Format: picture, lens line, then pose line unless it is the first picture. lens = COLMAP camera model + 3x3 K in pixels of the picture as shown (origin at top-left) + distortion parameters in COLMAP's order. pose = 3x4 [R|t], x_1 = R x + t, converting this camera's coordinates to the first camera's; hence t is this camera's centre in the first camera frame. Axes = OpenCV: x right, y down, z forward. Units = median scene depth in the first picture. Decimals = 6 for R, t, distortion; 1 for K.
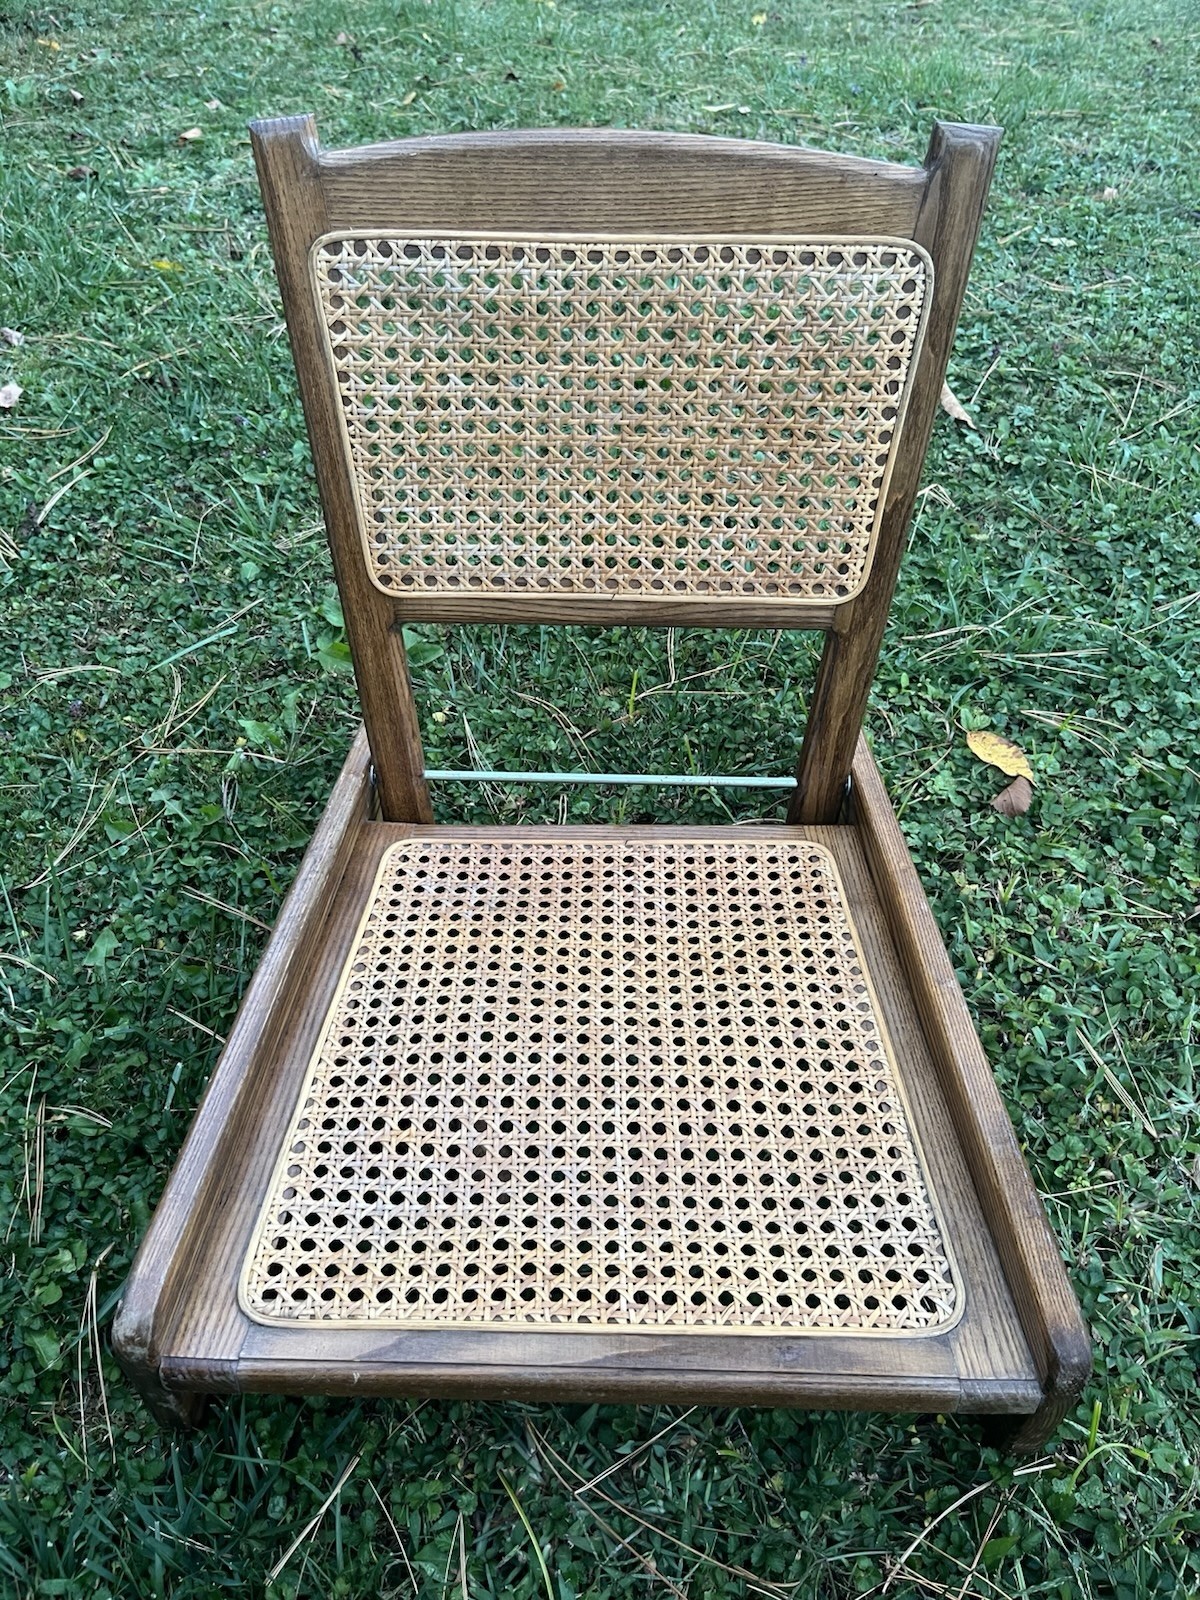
lens RADIAL K [[1243.9, 0, 610.1], [0, 1243.9, 785.3], [0, 0, 1]] dist [0.035905, -0.059621]
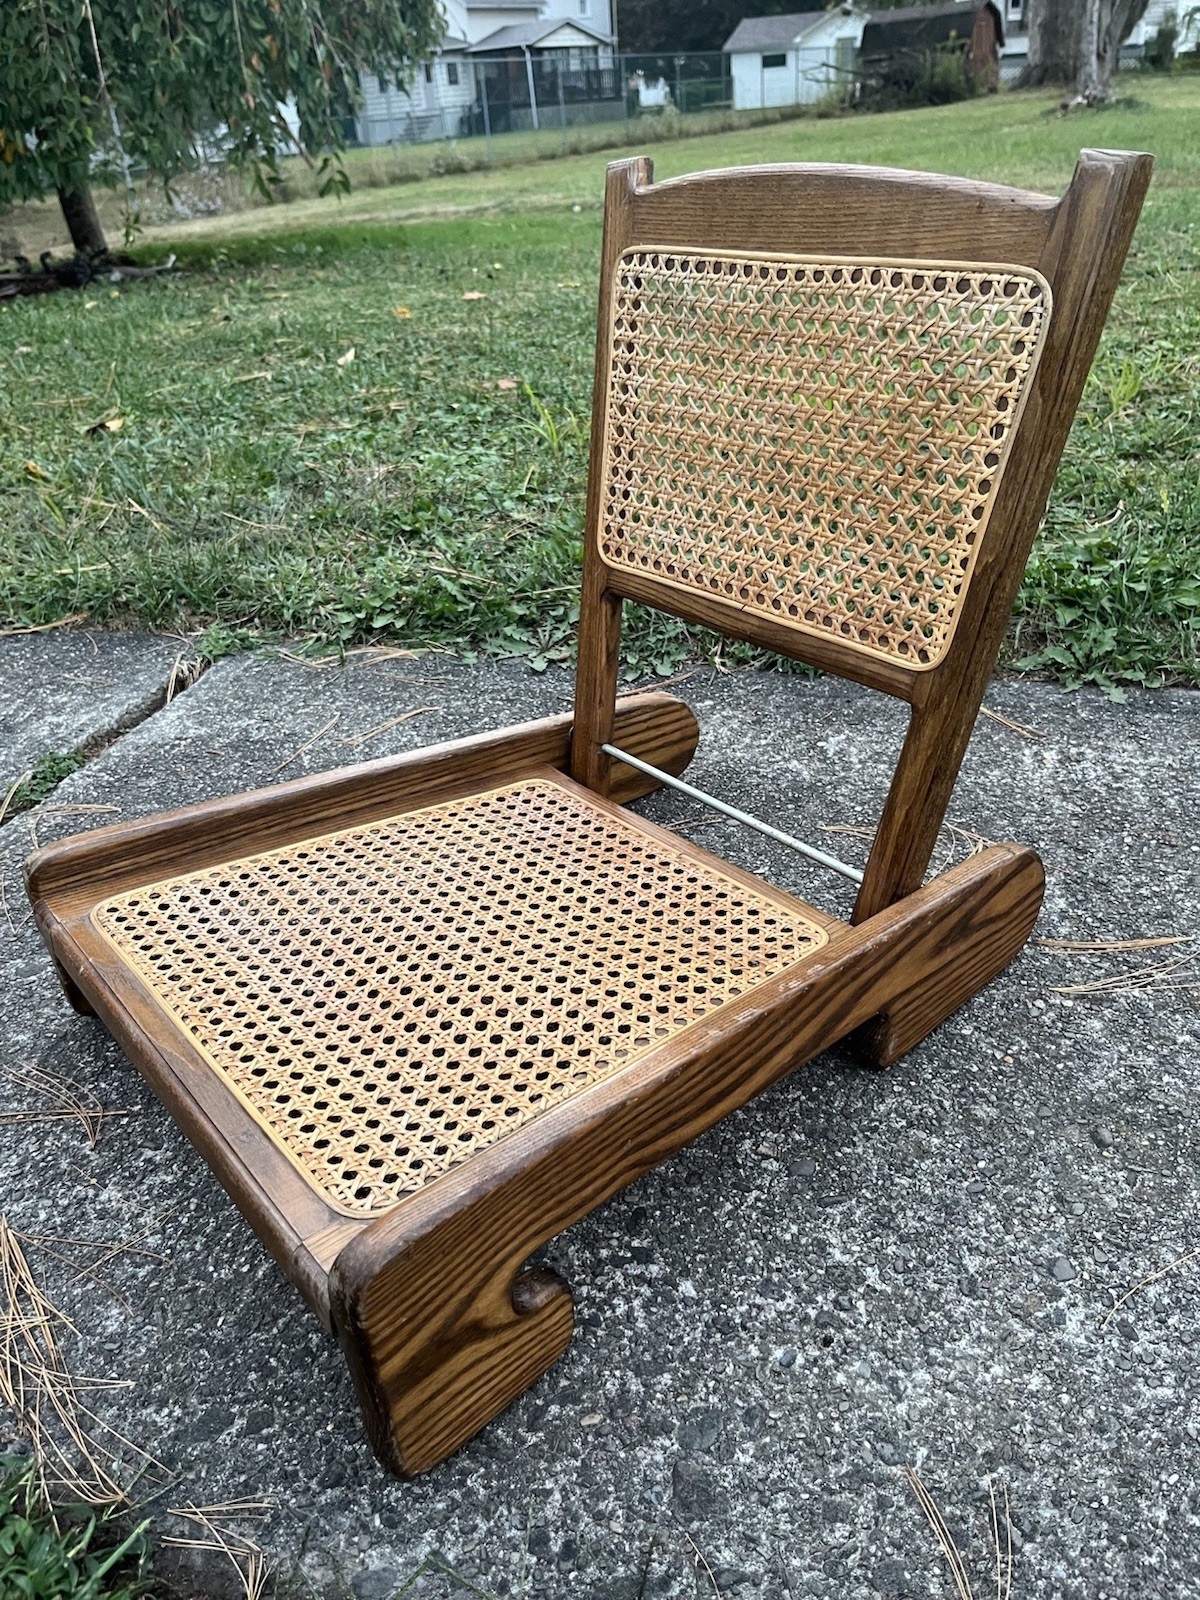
lens RADIAL K [[1243.9, 0, 607.2], [0, 1243.9, 791.7], [0, 0, 1]] dist [0.035905, -0.059621]
pose [[0.640999, 0.330252, -0.692859, 0.772583], [-0.493902, 0.868455, -0.042984, 0.088698], [0.587521, 0.369757, 0.719791, 0.283781]]
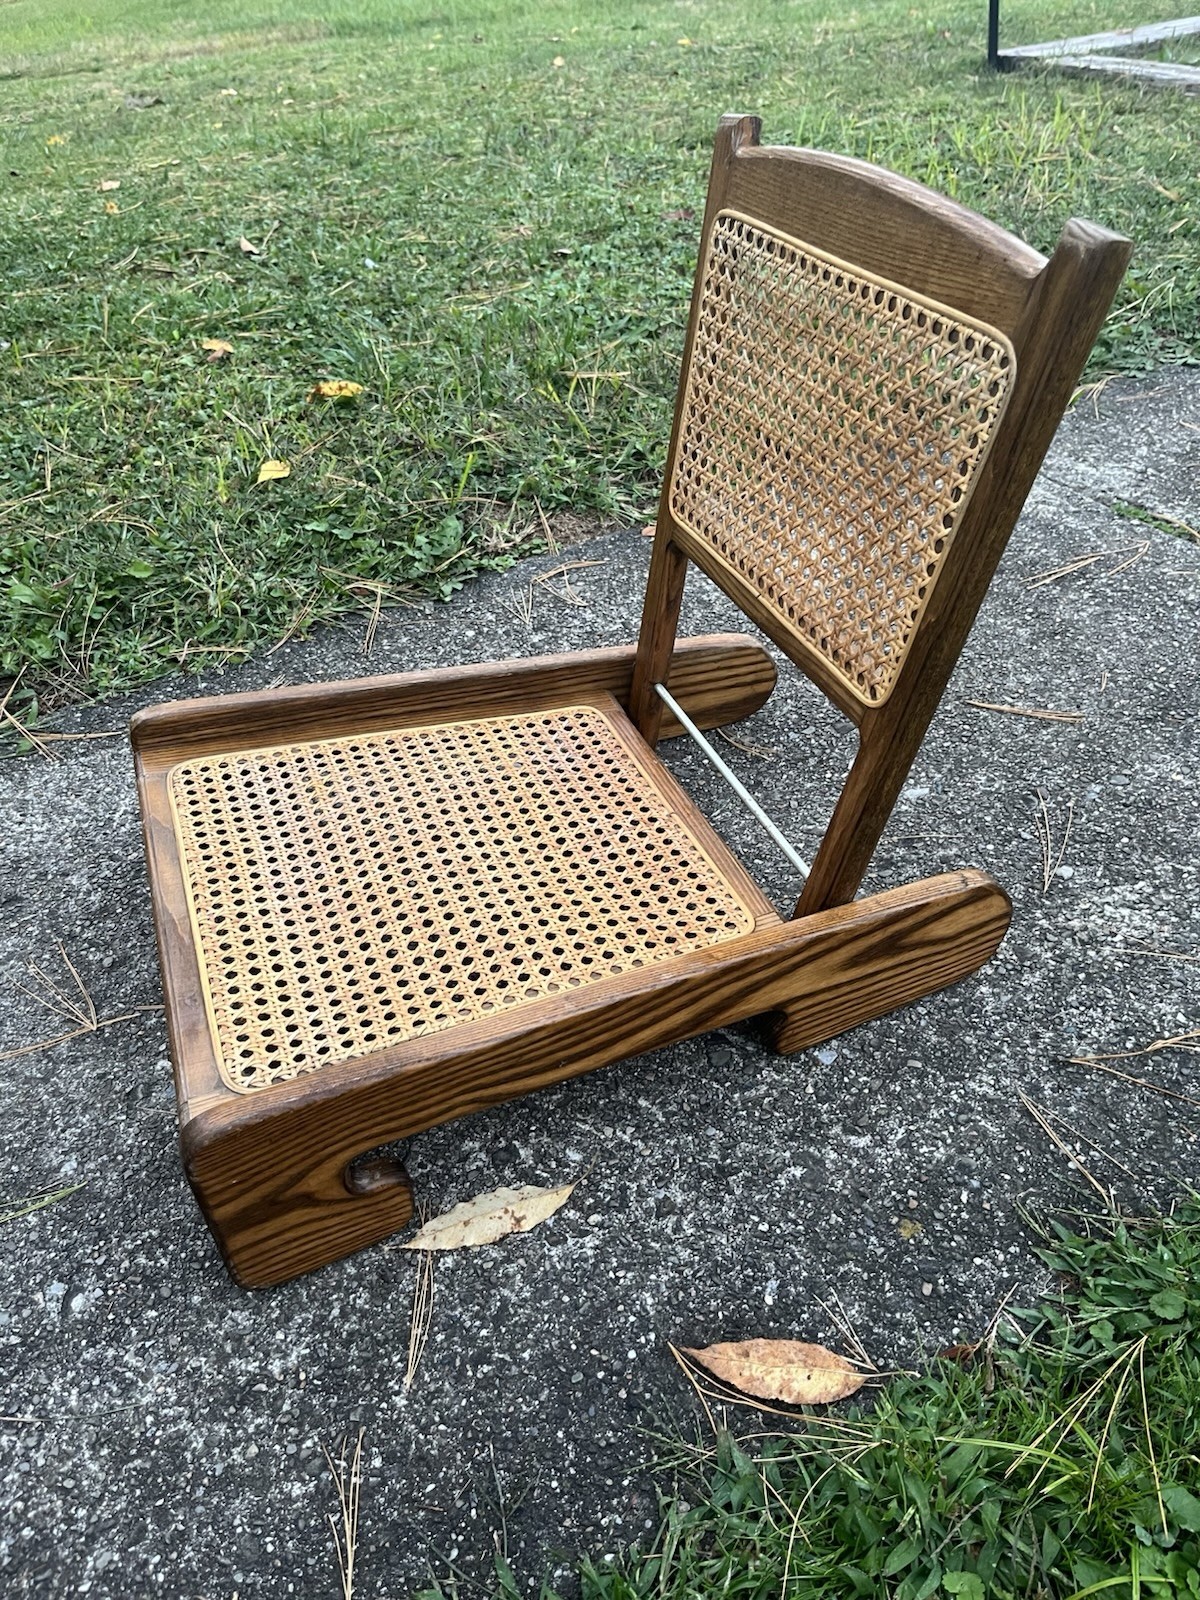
lens RADIAL K [[1243.9, 0, 593.7], [0, 1243.9, 786.7], [0, 0, 1]] dist [0.035905, -0.059621]
pose [[0.368506, 0.538484, -0.757785, 0.936542], [-0.611291, 0.754494, 0.238878, -0.219593], [0.700376, 0.375199, 0.607206, 0.361534]]
